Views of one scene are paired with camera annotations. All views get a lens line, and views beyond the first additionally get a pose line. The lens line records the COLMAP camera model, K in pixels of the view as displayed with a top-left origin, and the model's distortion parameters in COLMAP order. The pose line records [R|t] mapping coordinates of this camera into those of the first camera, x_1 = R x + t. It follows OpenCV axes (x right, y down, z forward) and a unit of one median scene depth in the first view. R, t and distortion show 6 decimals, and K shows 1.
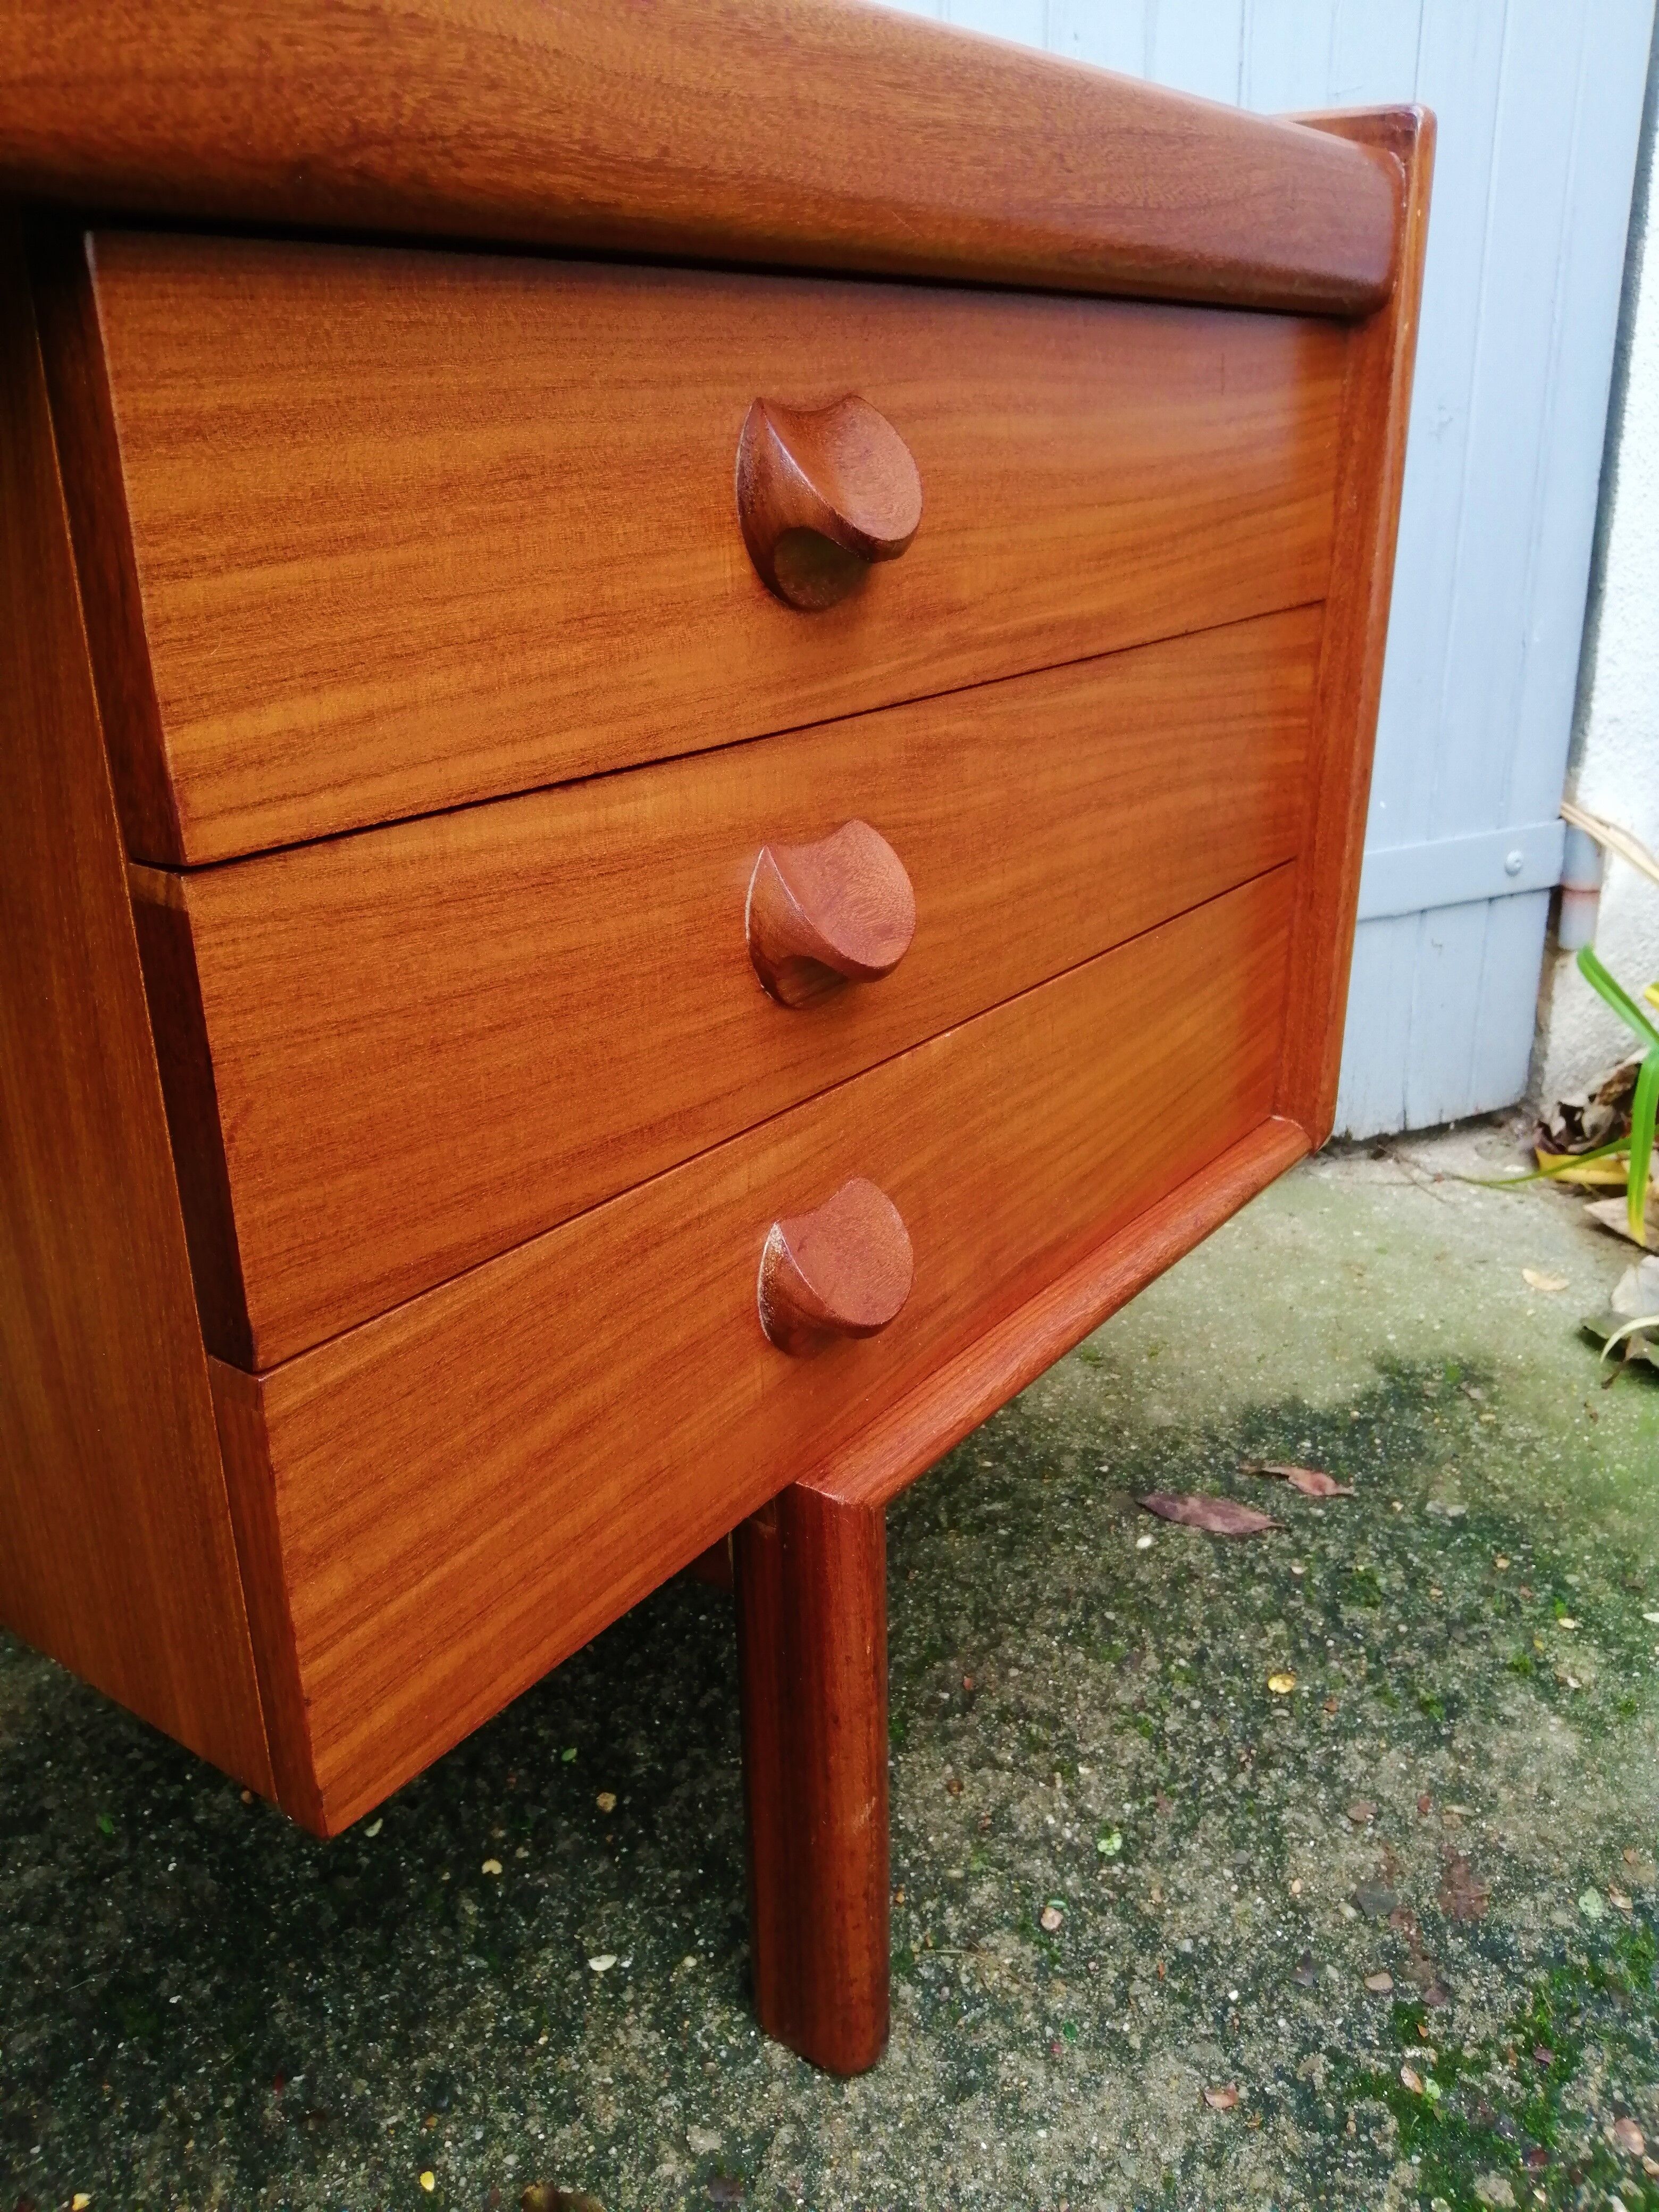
lens RADIAL K [[1754.4, 0, 823.8], [0, 1754.4, 1110.5], [0, 0, 1]] dist [0.027520, -0.046681]
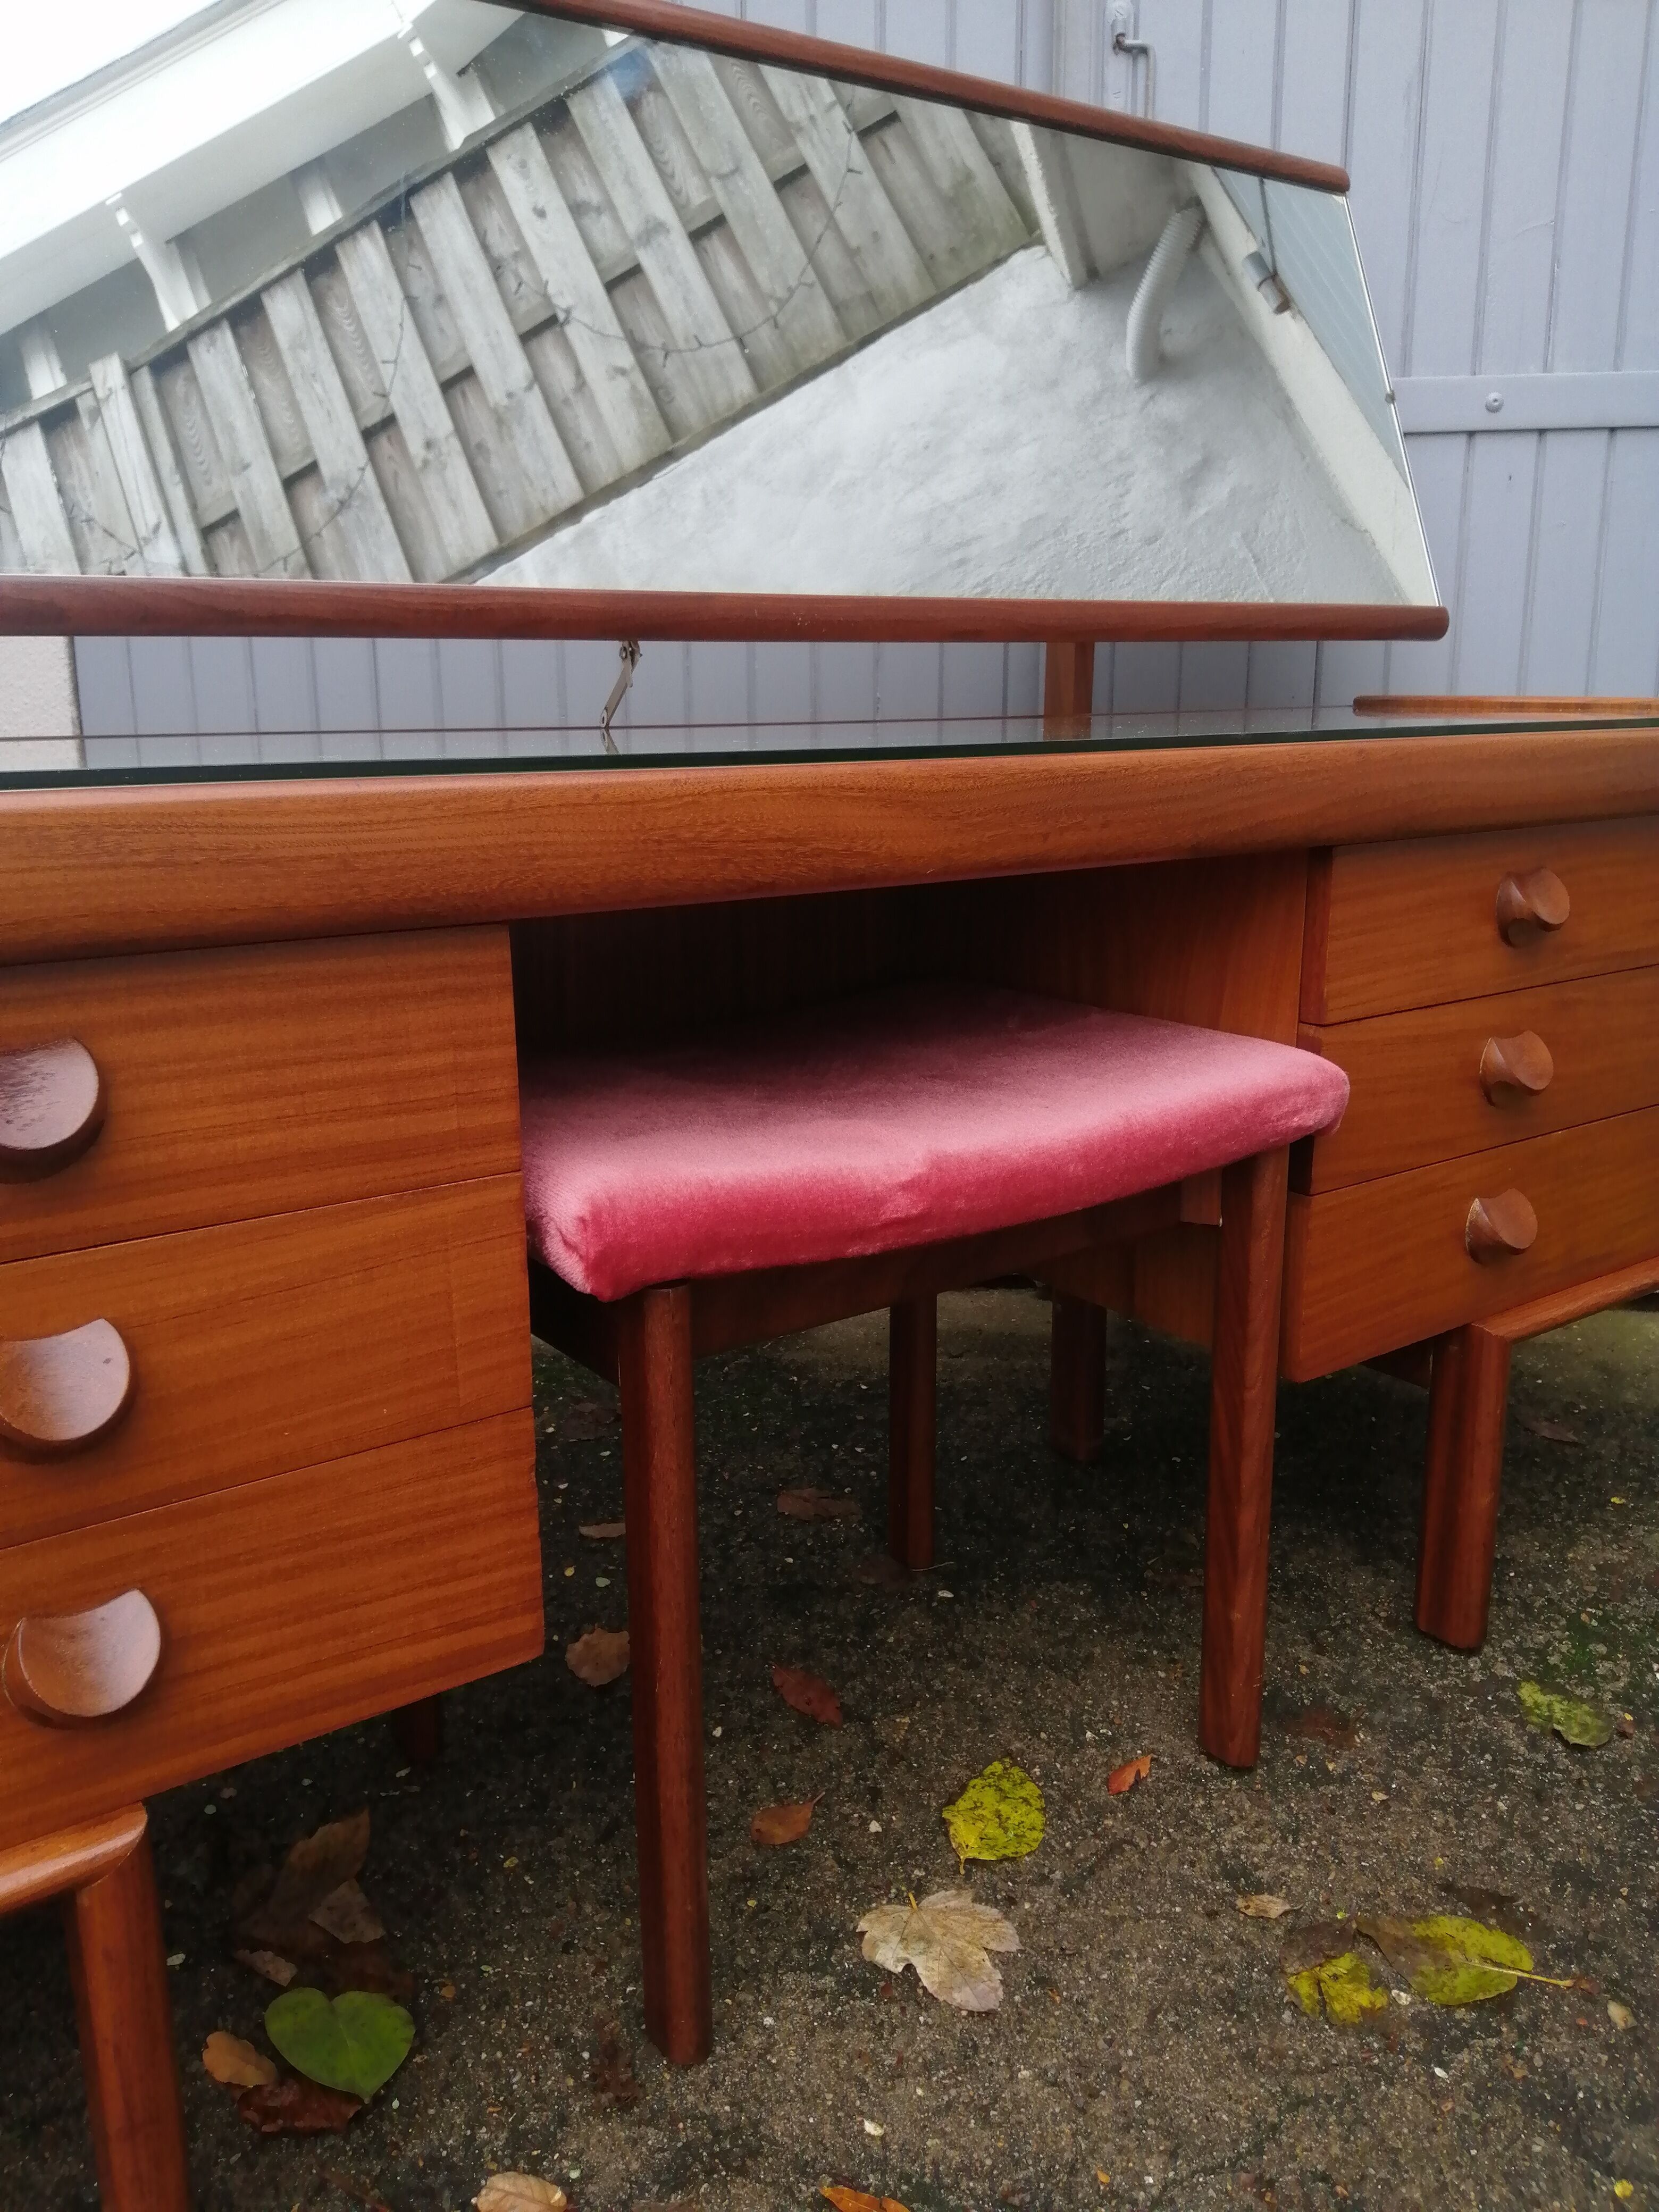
lens RADIAL K [[1754.4, 0, 809.6], [0, 1754.4, 1102.6], [0, 0, 1]] dist [0.027520, -0.046681]
pose [[0.870583, 0.127357, -0.475253, 0.375559], [-0.183943, 0.980125, -0.074302, 0.232493], [0.456345, 0.152106, 0.876706, -1.121581]]
